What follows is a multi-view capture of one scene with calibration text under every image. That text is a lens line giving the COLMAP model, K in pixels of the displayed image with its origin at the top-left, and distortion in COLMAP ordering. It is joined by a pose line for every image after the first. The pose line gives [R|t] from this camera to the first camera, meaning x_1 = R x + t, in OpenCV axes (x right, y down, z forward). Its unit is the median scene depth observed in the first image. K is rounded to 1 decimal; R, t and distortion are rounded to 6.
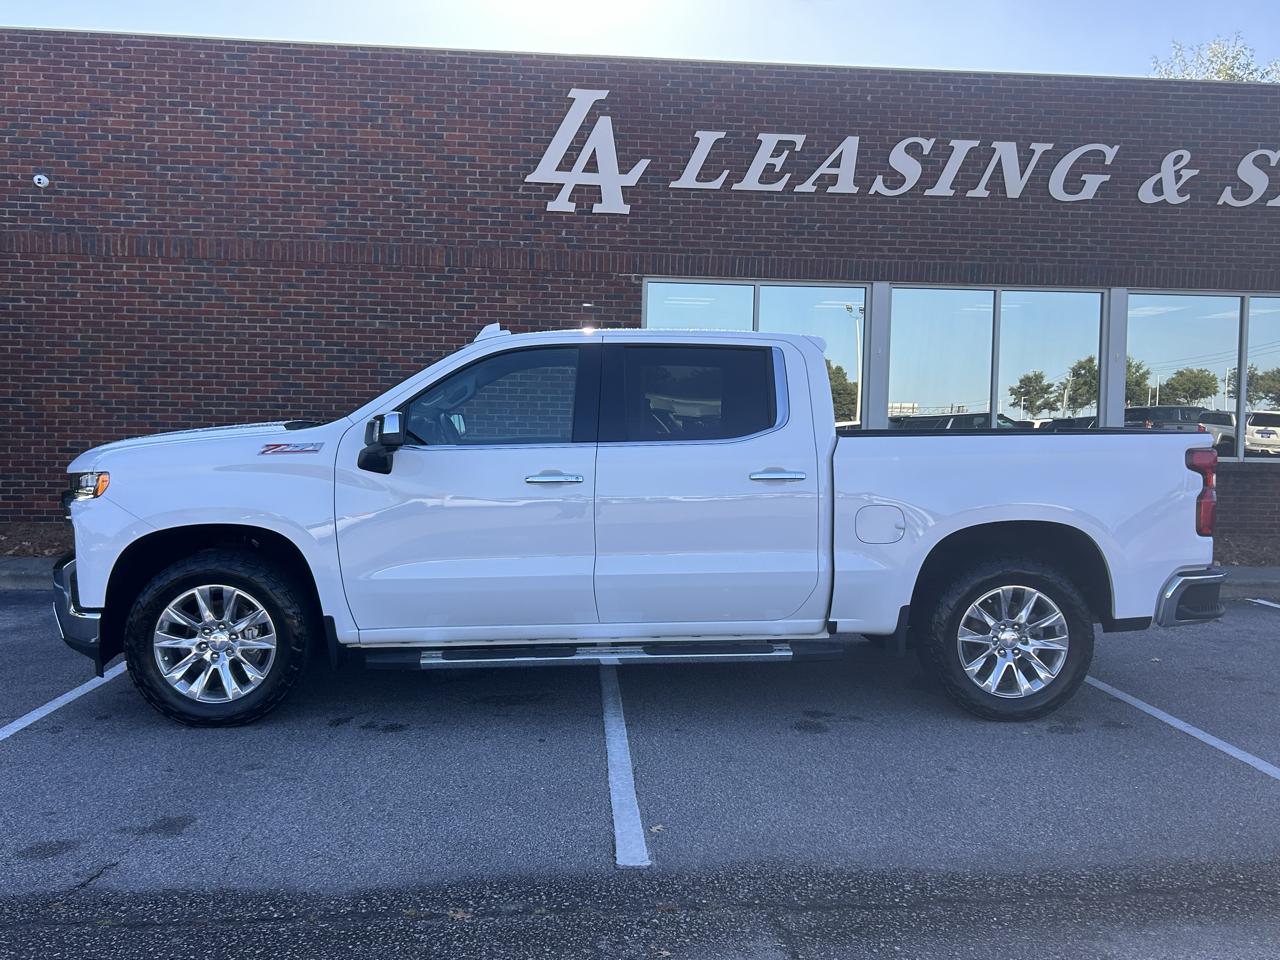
lens RADIAL K [[1114.6, 0, 650.2], [0, 1114.6, 485.3], [0, 0, 1]] dist [0.054197, -0.081850]
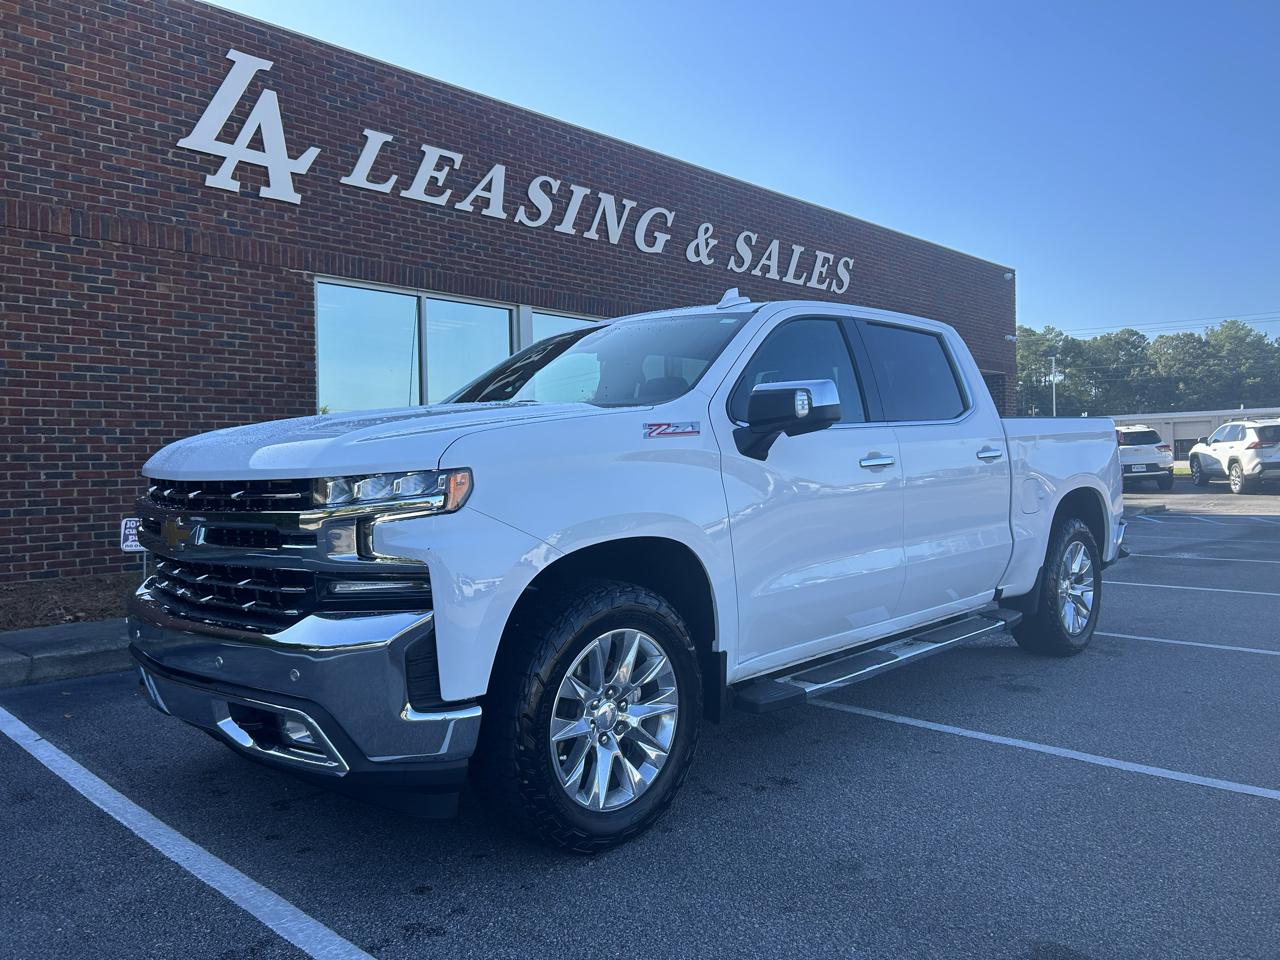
lens RADIAL K [[965.0, 0, 650.0], [0, 965.0, 474.2], [0, 0, 1]] dist [0.039584, -0.046504]
pose [[0.740465, -0.034150, 0.671226, -0.341369], [0.061170, 0.997988, -0.016705, 0.002813], [-0.669305, 0.053428, 0.741064, 0.249123]]
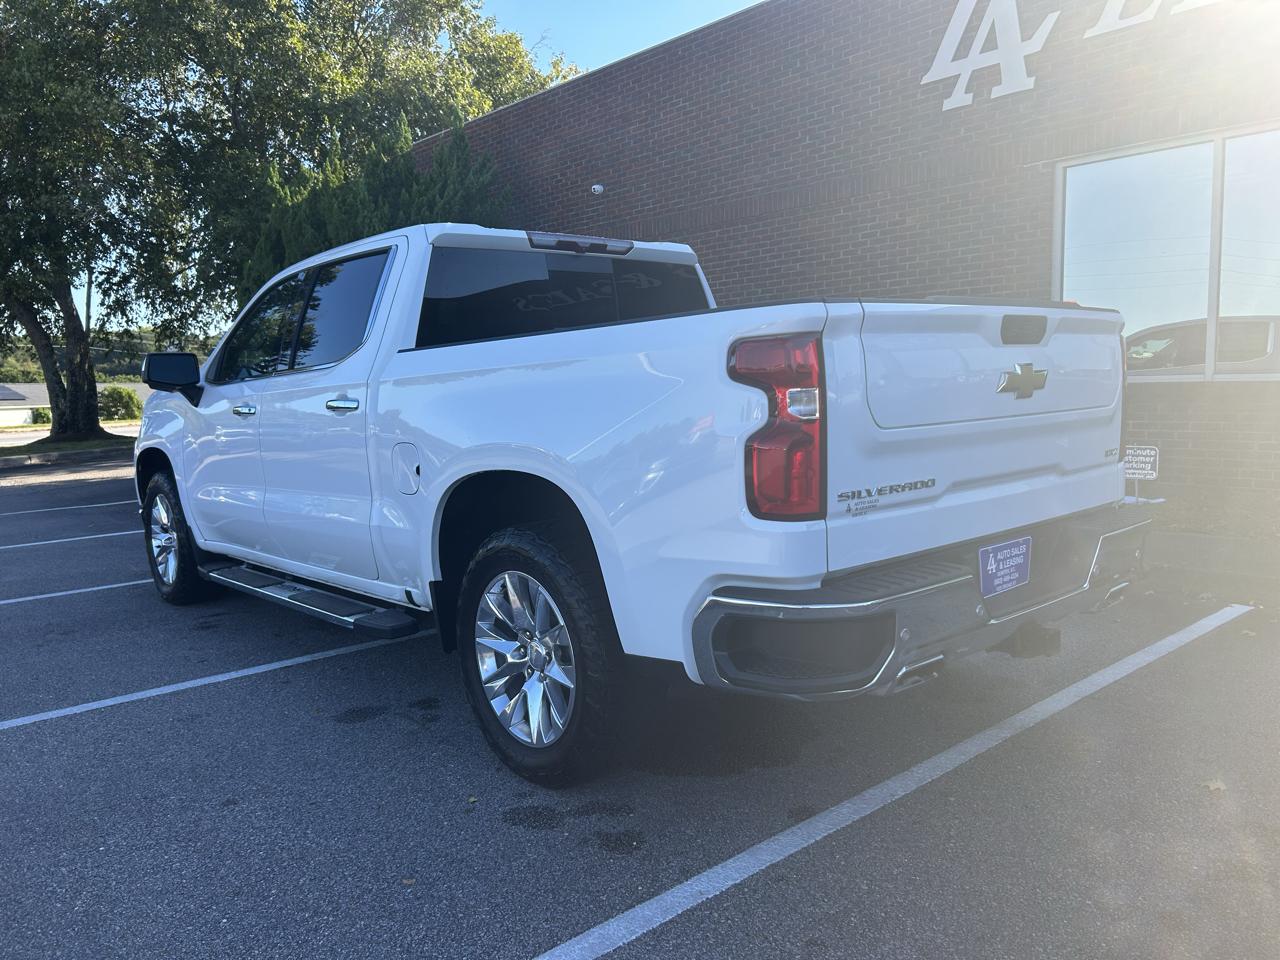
lens RADIAL K [[965.0, 0, 642.6], [0, 965.0, 466.8], [0, 0, 1]] dist [0.039584, -0.046504]
pose [[0.605544, 0.036438, -0.794977, 0.381261], [-0.004520, 0.999093, 0.042350, 0.002793], [0.795799, -0.022051, 0.605159, 0.343011]]
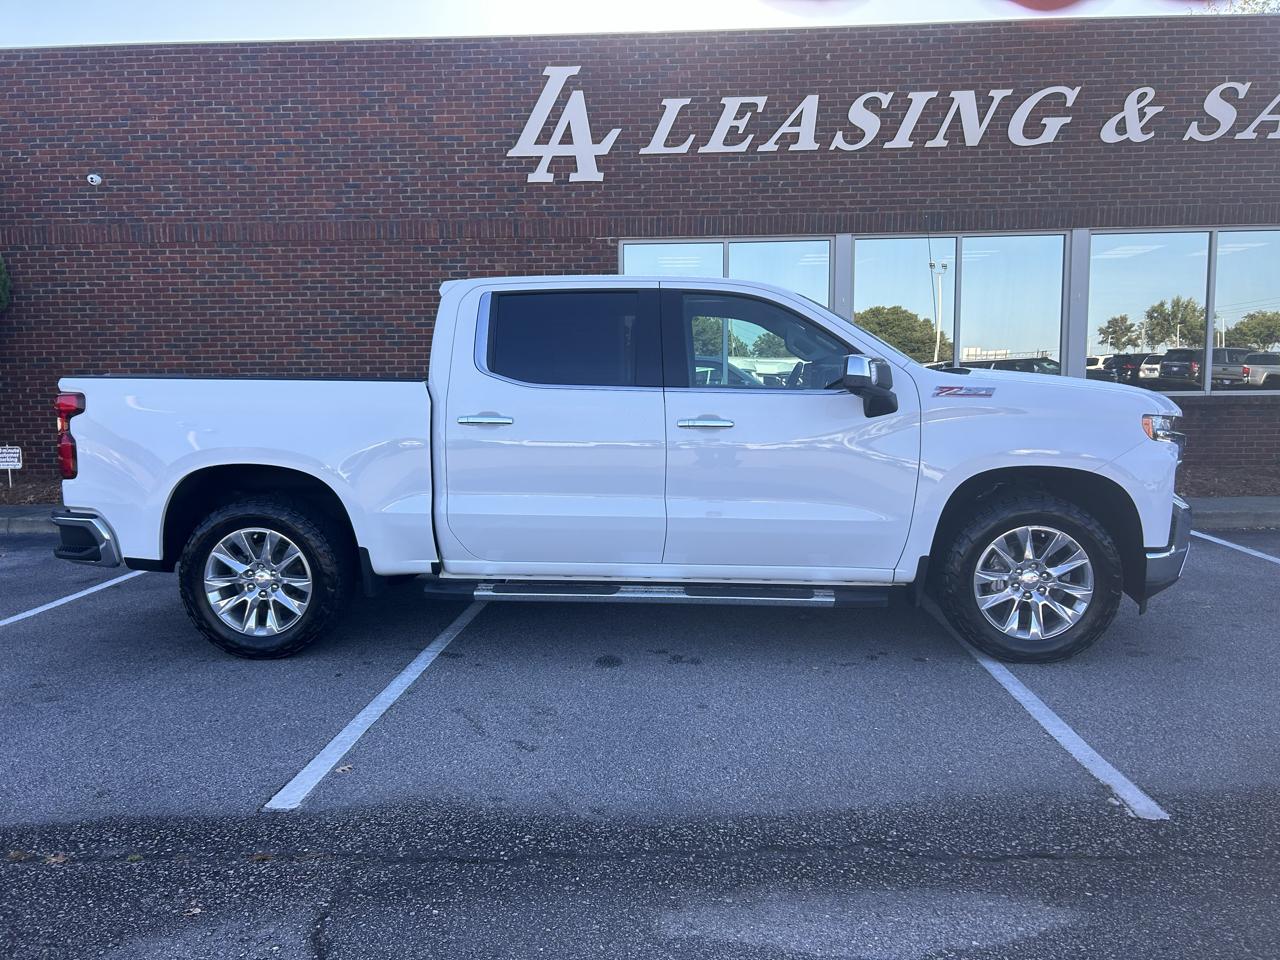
lens RADIAL K [[965.0, 0, 648.9], [0, 965.0, 486.9], [0, 0, 1]] dist [0.039584, -0.046504]
pose [[0.992124, -0.015753, -0.124263, 0.137674], [0.022606, 0.998289, 0.053932, 0.003122], [0.123200, -0.056316, 0.990783, 0.059783]]
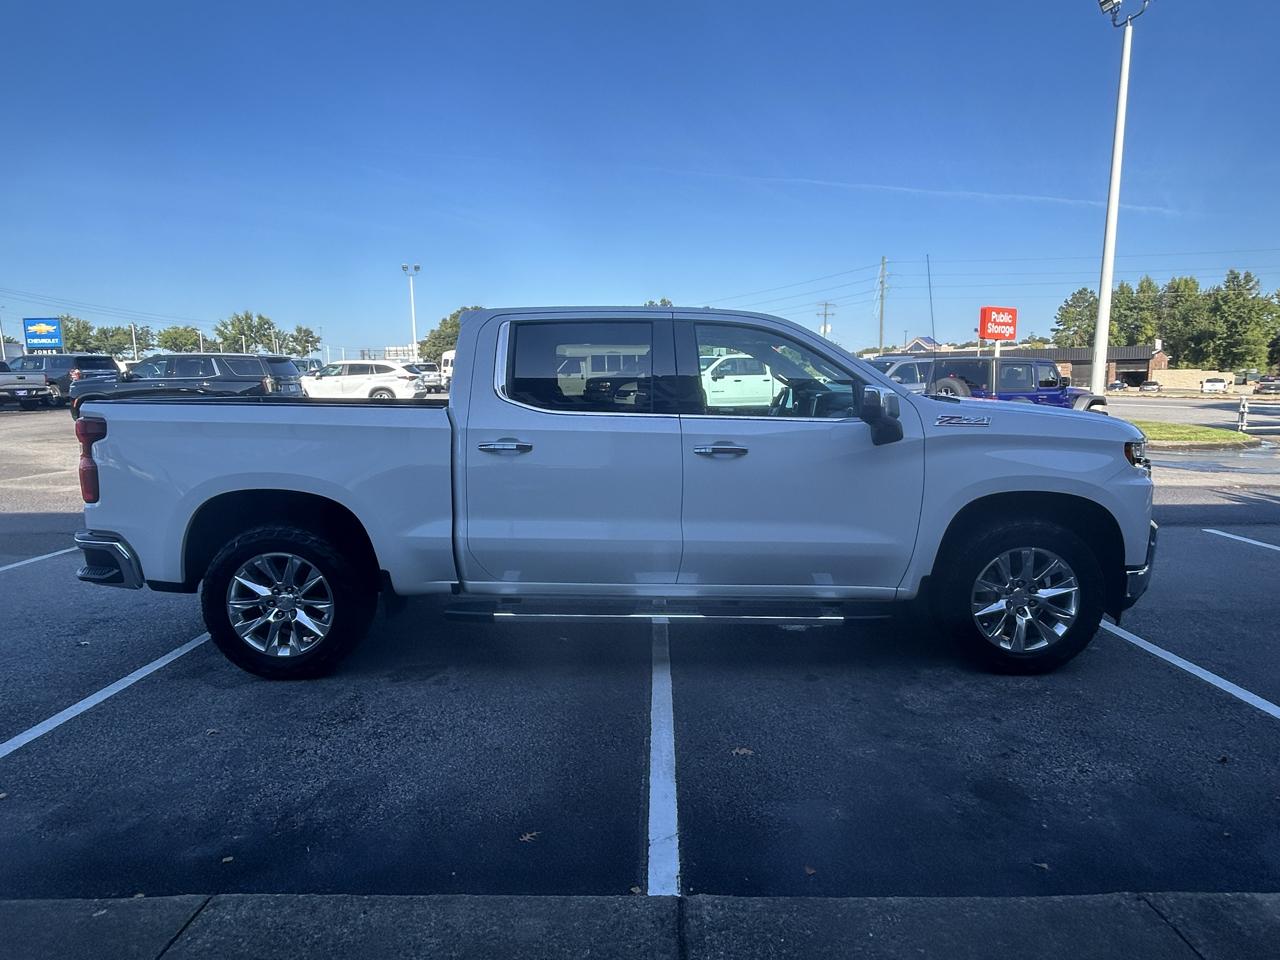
lens RADIAL K [[759.0, 0, 647.2], [0, 759.0, 470.9], [0, 0, 1]] dist [0.000167, -0.003474]
pose [[0.995292, -0.017134, -0.095392, 0.112206], [0.021695, 0.998660, 0.046983, -0.007322], [0.094459, -0.048832, 0.994330, 0.134367]]
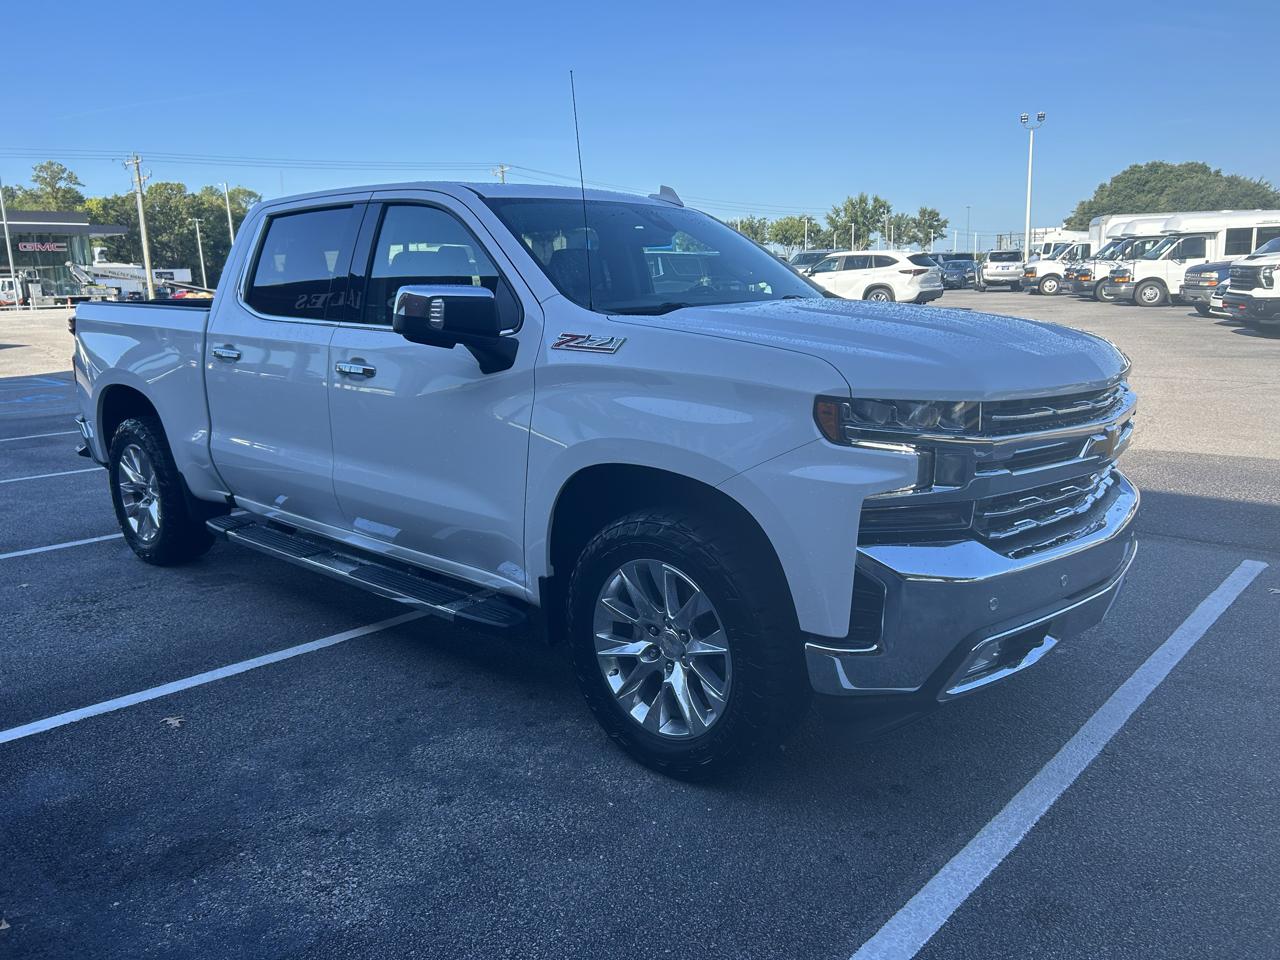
lens RADIAL K [[965.0, 0, 639.8], [0, 965.0, 482.6], [0, 0, 1]] dist [0.039584, -0.046504]
pose [[0.684610, 0.110662, -0.720460, 0.418767], [-0.015649, 0.990412, 0.137256, -0.008453], [0.728741, -0.082693, 0.679778, 0.309618]]
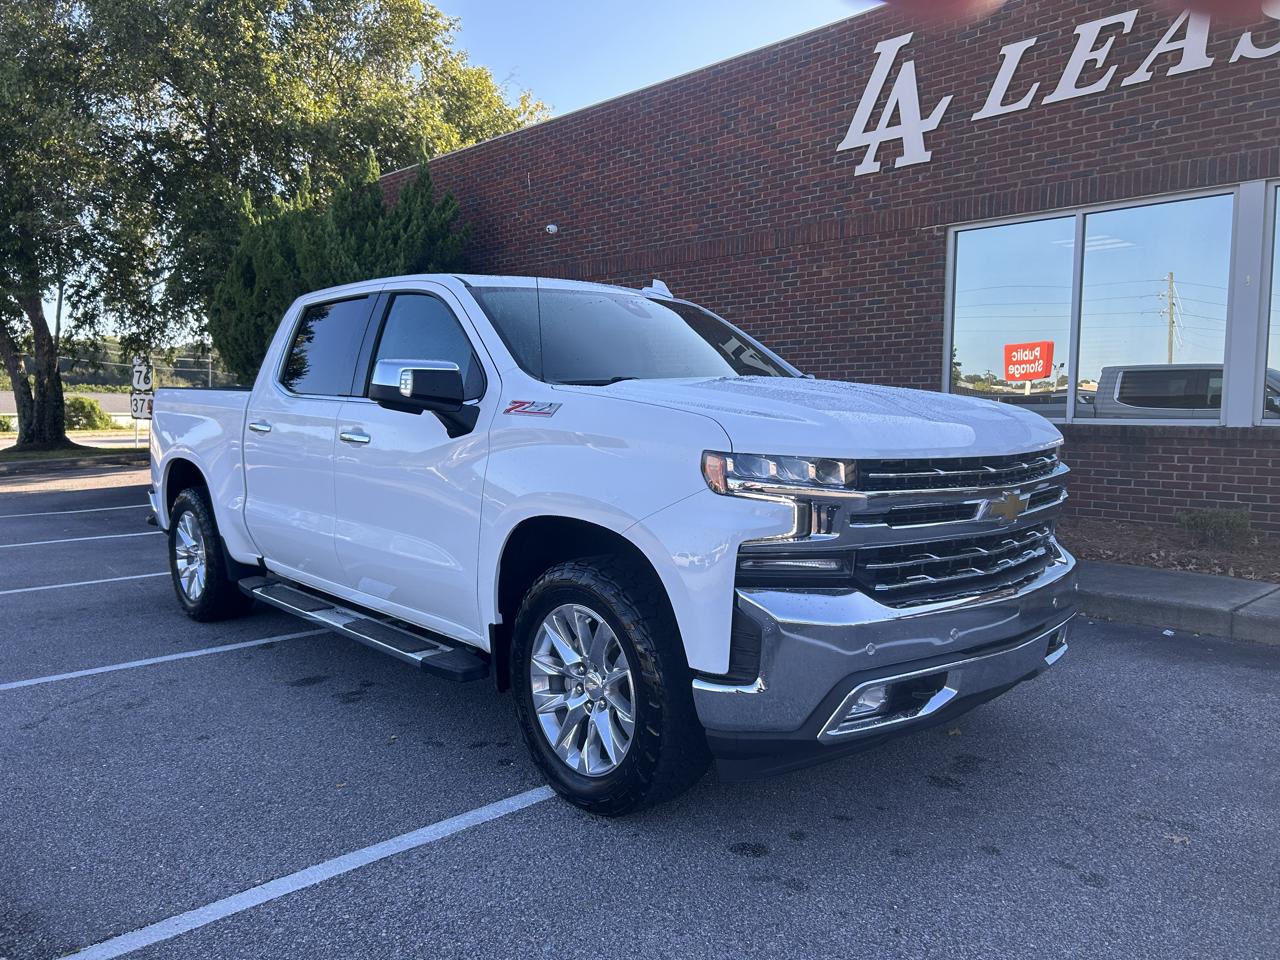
lens RADIAL K [[965.3, 0, 646.8], [0, 965.3, 481.3], [0, 0, 1]] dist [0.041509, -0.043751]
pose [[0.632641, 0.044110, -0.773188, 0.463766], [-0.028664, 0.999026, 0.033540, -0.000282], [0.773915, 0.000944, 0.633289, 0.316269]]
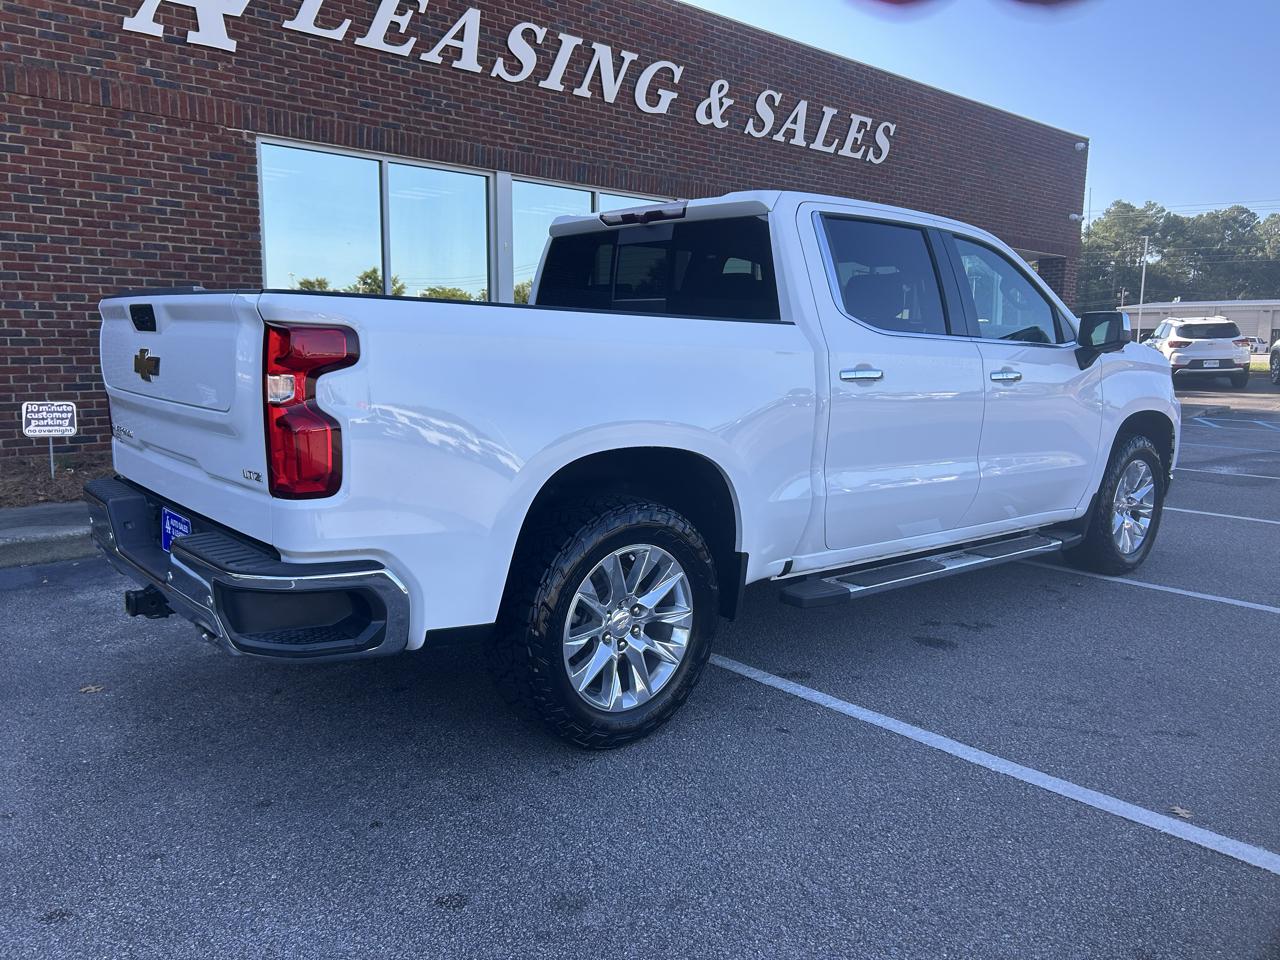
lens RADIAL K [[965.3, 0, 648.4], [0, 965.3, 486.4], [0, 0, 1]] dist [0.041509, -0.043751]
pose [[0.788395, -0.098951, 0.607160, -0.242495], [0.030751, 0.992084, 0.121753, -0.008786], [-0.614401, -0.077319, 0.785196, 0.241973]]
